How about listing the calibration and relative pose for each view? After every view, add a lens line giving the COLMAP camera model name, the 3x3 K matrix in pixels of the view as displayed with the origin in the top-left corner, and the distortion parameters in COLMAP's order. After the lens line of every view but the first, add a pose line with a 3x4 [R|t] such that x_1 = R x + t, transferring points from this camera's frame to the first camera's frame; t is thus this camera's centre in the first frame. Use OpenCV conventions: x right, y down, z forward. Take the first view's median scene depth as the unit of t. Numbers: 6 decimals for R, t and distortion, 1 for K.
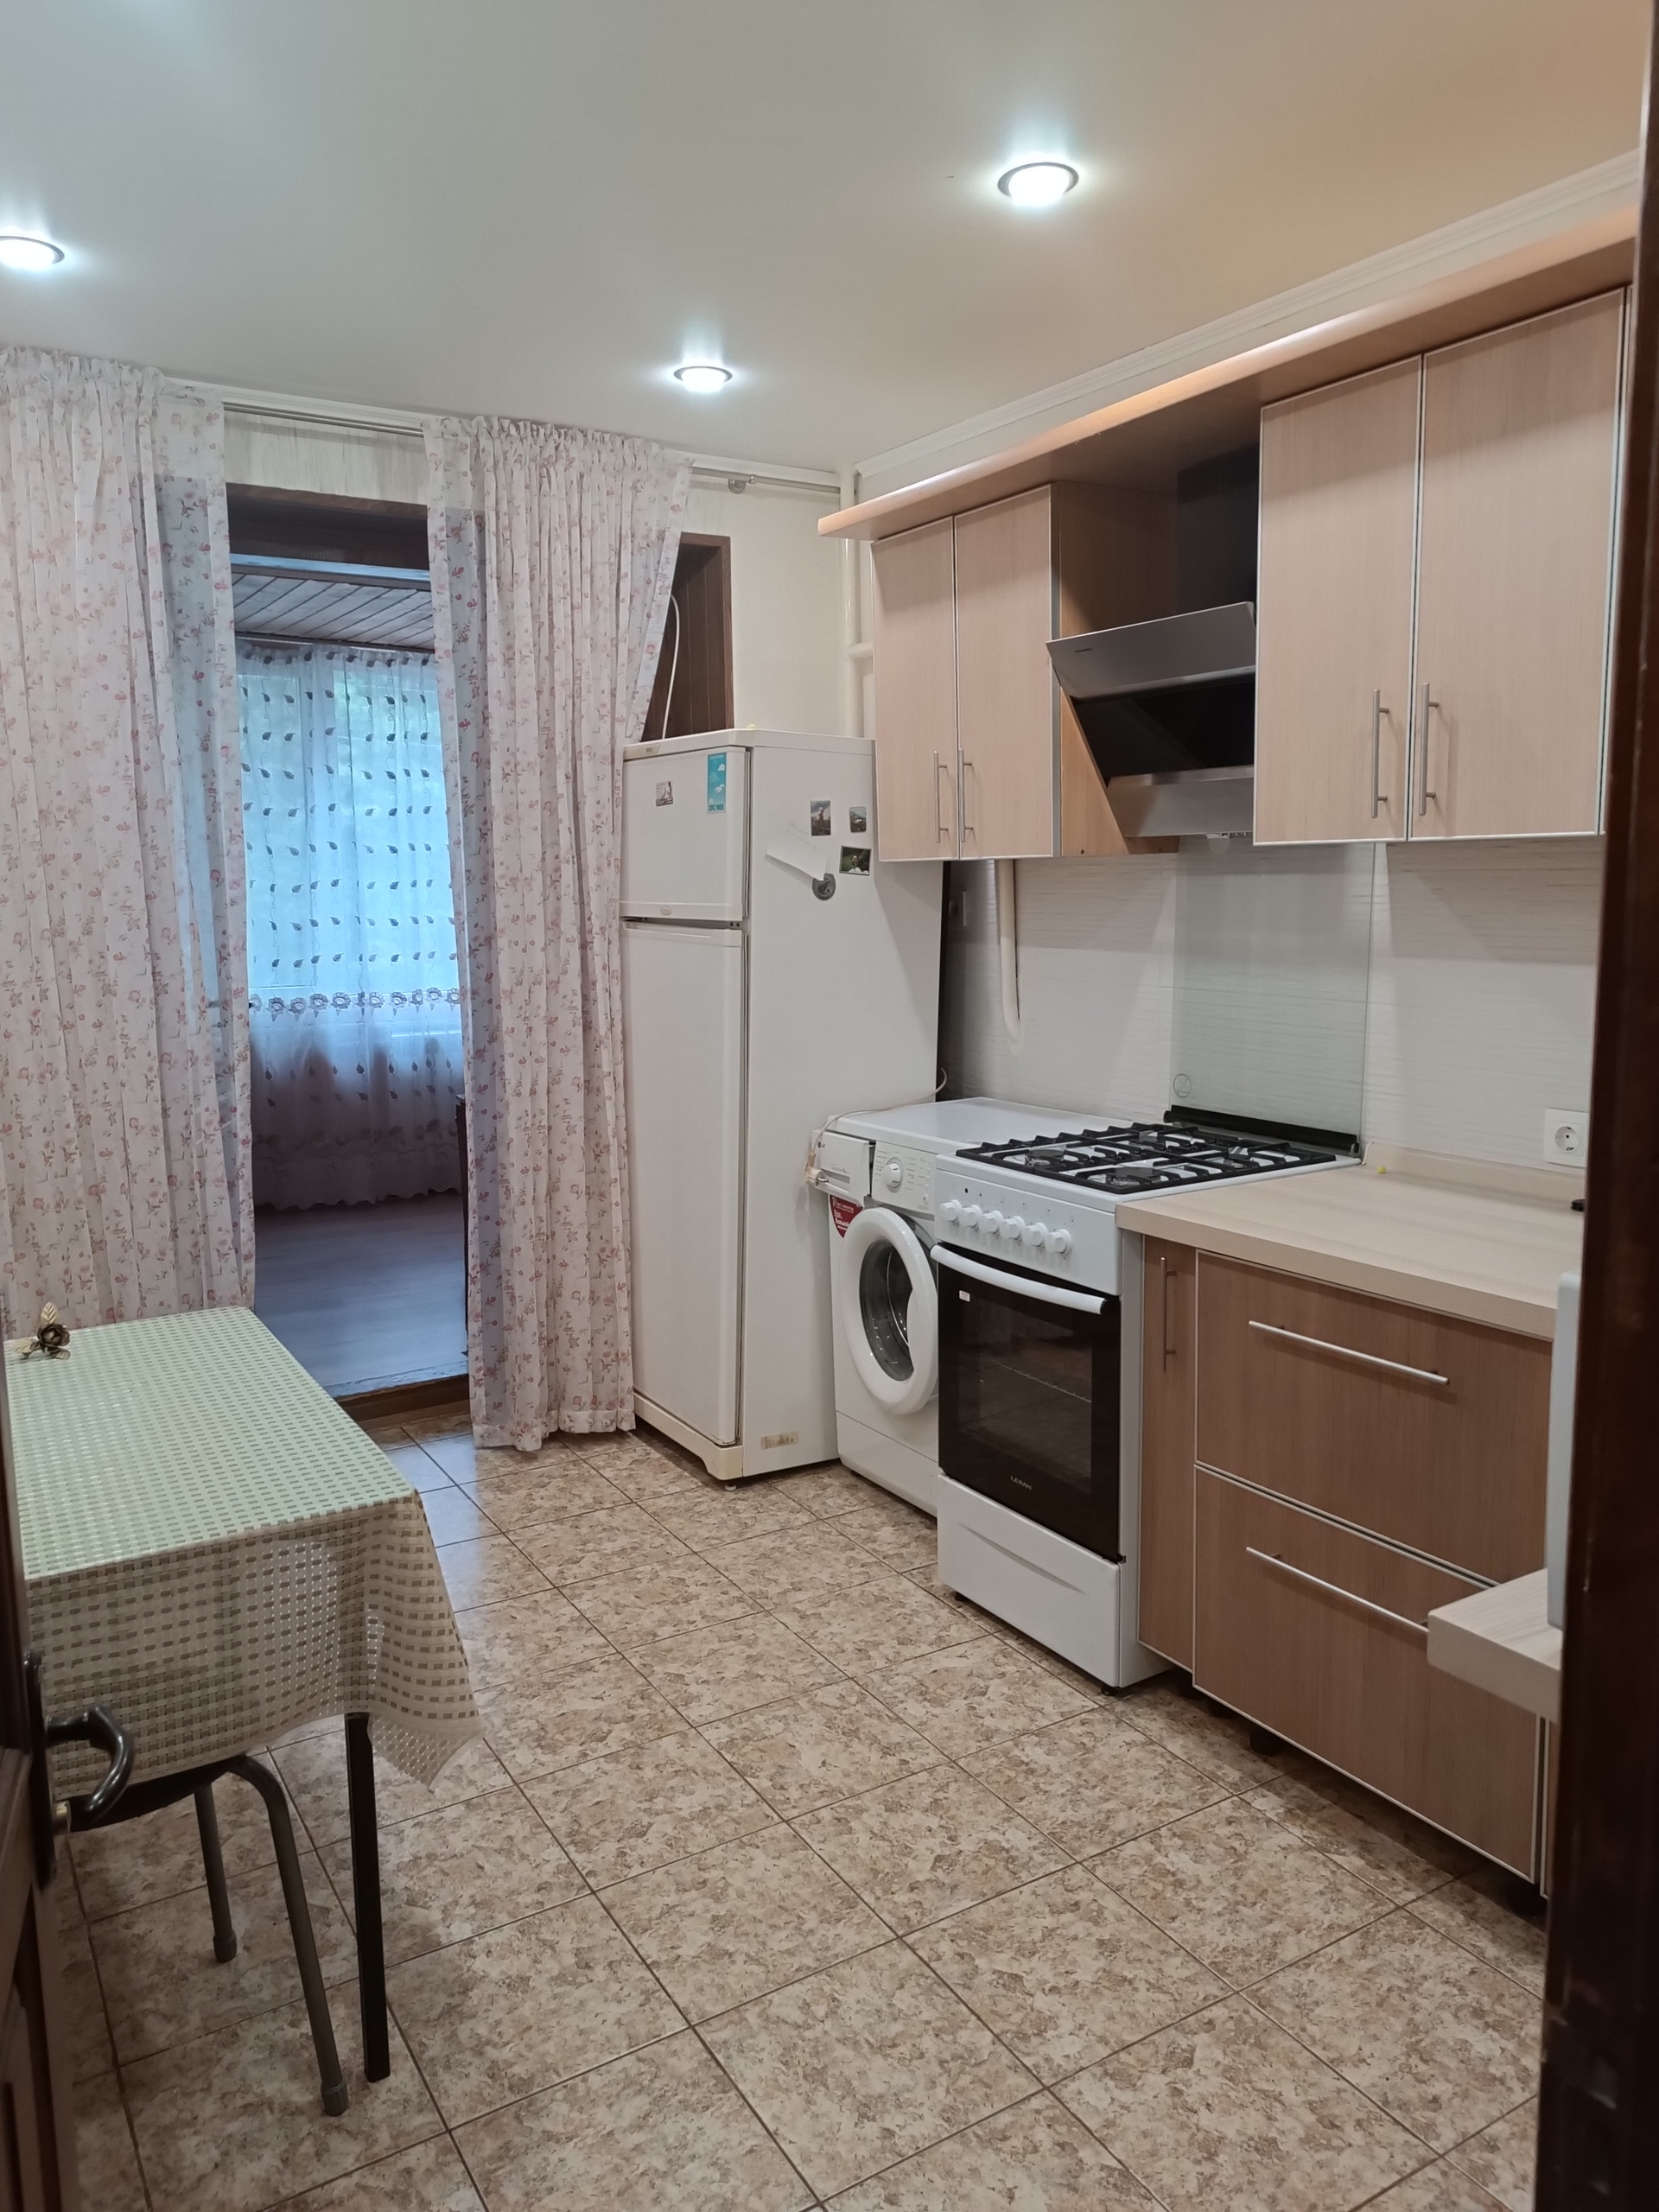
lens RADIAL K [[1590.0, 0, 840.1], [0, 1590.0, 1090.2], [0, 0, 1]] dist [-0.015444, -0.010944]
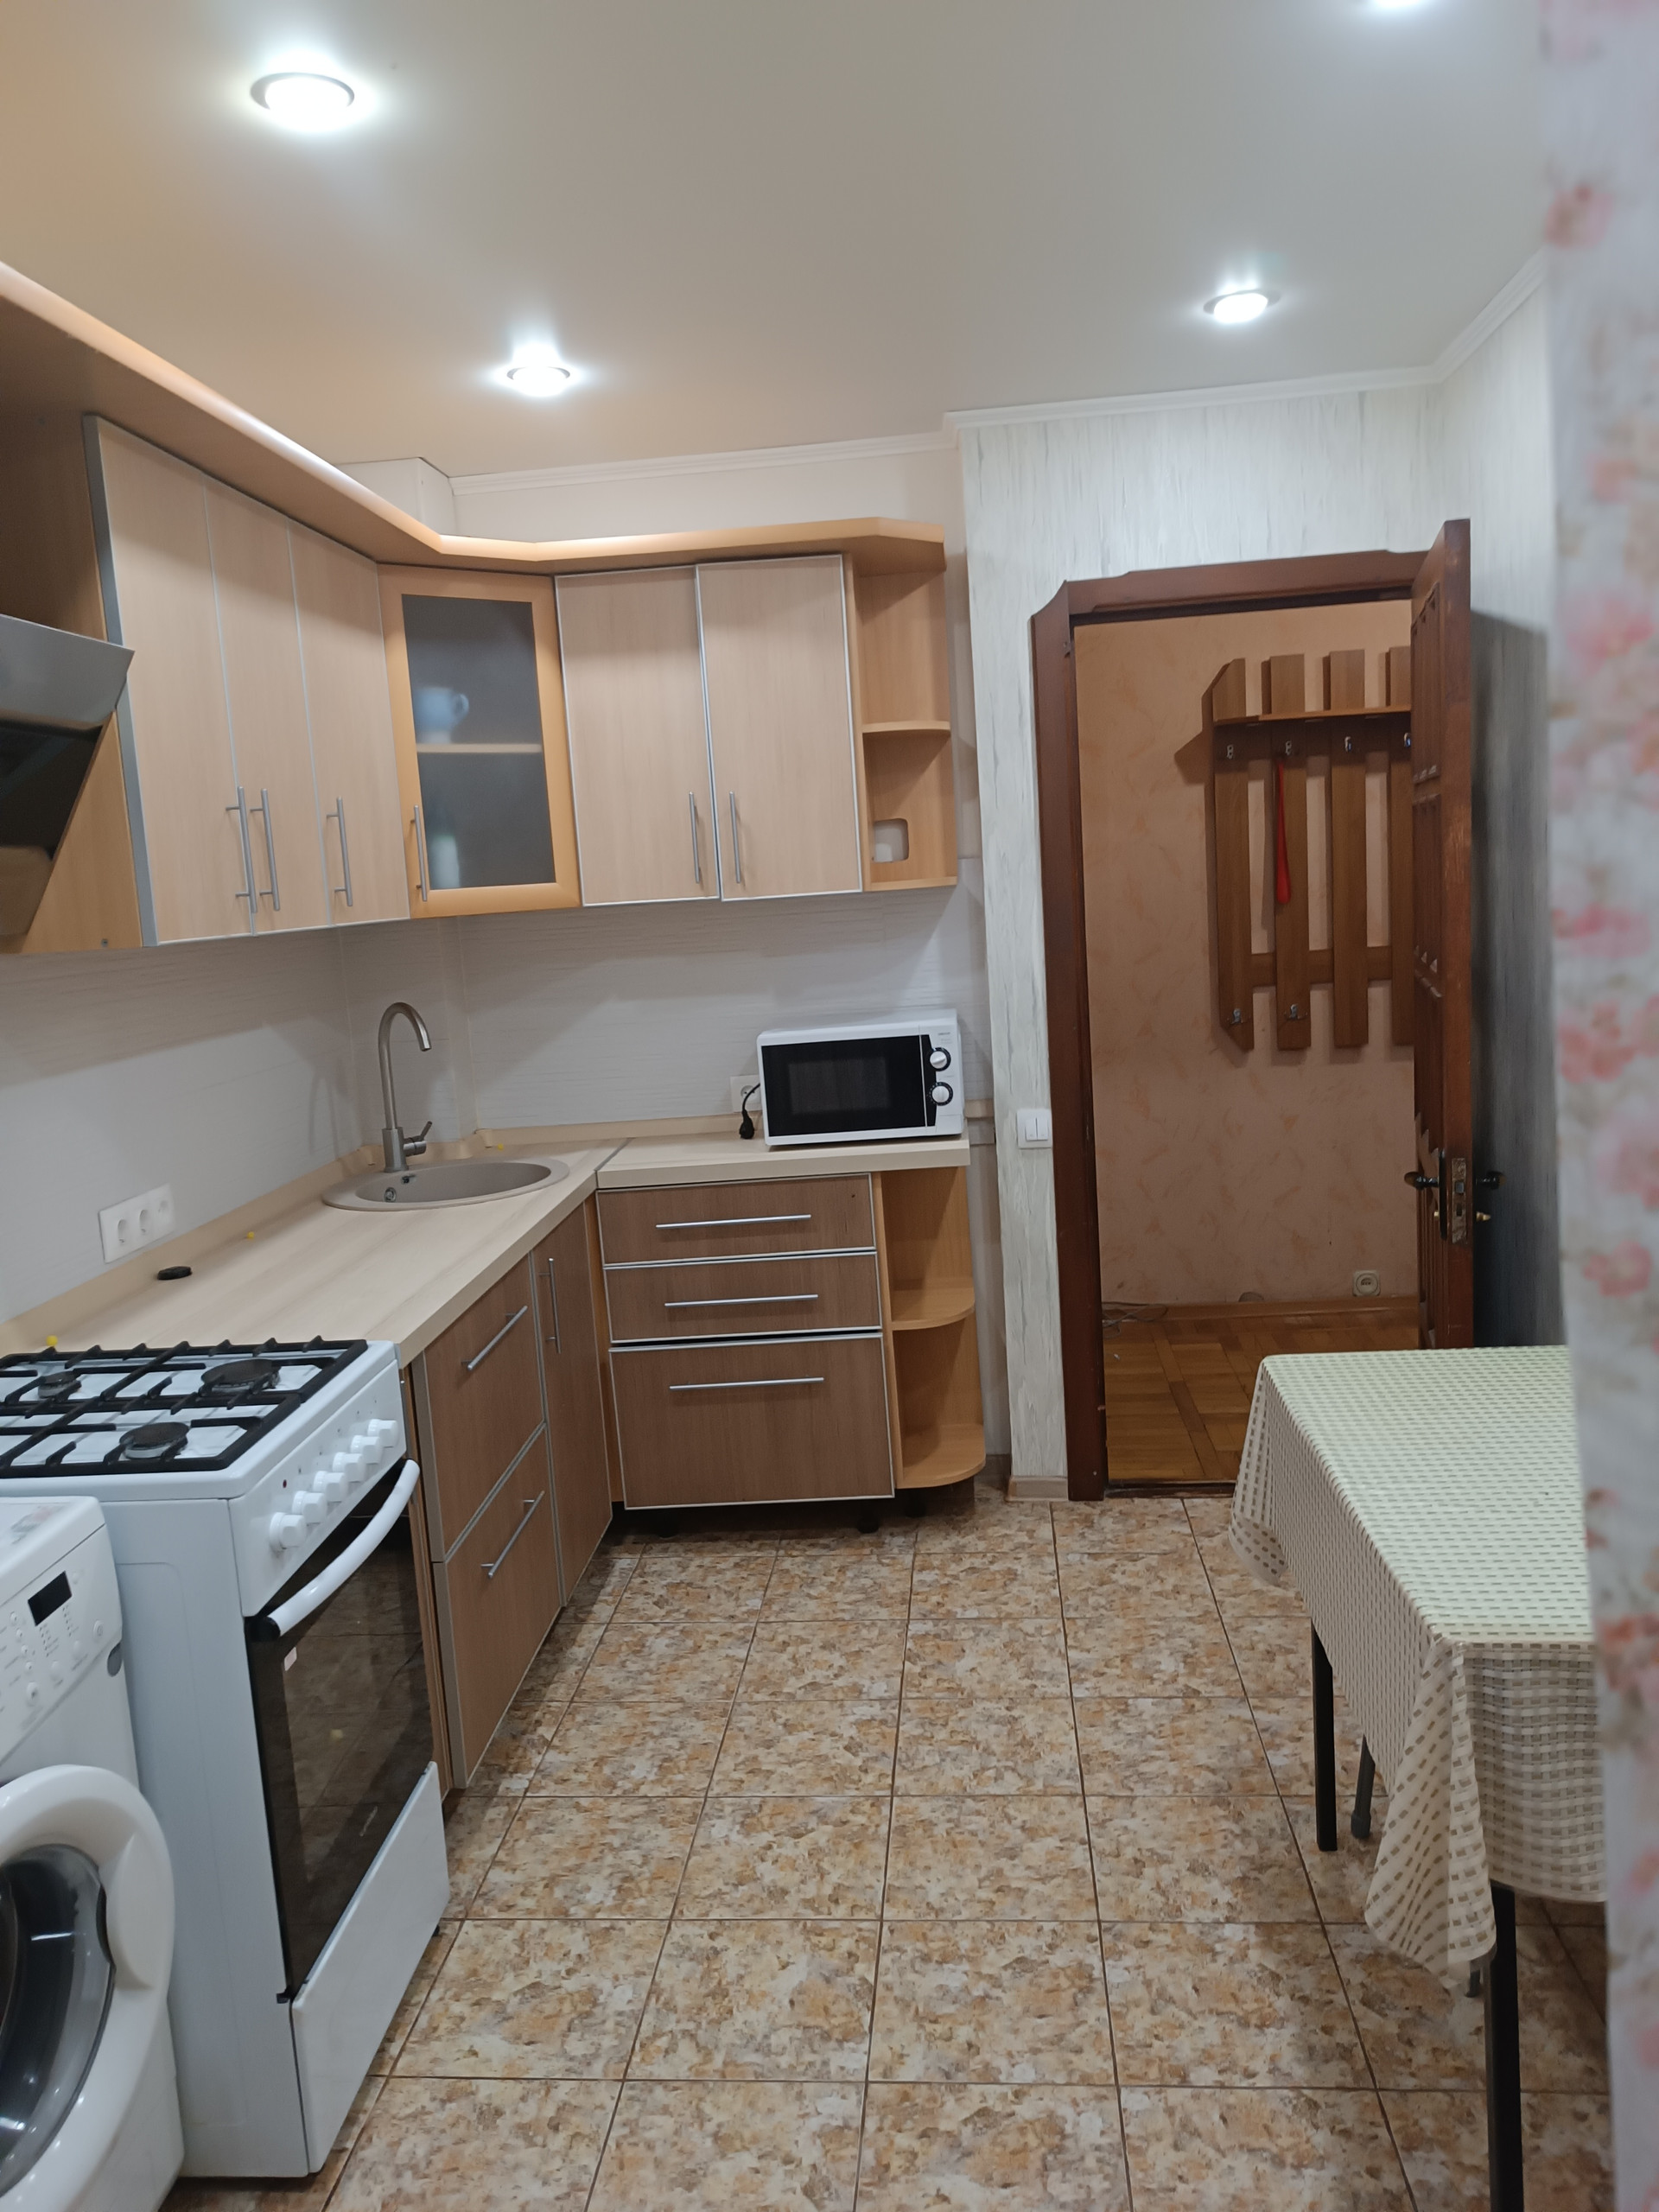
lens RADIAL K [[1590.0, 0, 839.3], [0, 1590.0, 1109.8], [0, 0, 1]] dist [-0.015444, -0.010944]
pose [[-0.804754, -0.021565, 0.593217, -0.612017], [0.157423, 0.955805, 0.248305, -0.262669], [-0.572354, 0.293210, -0.765792, 1.723719]]
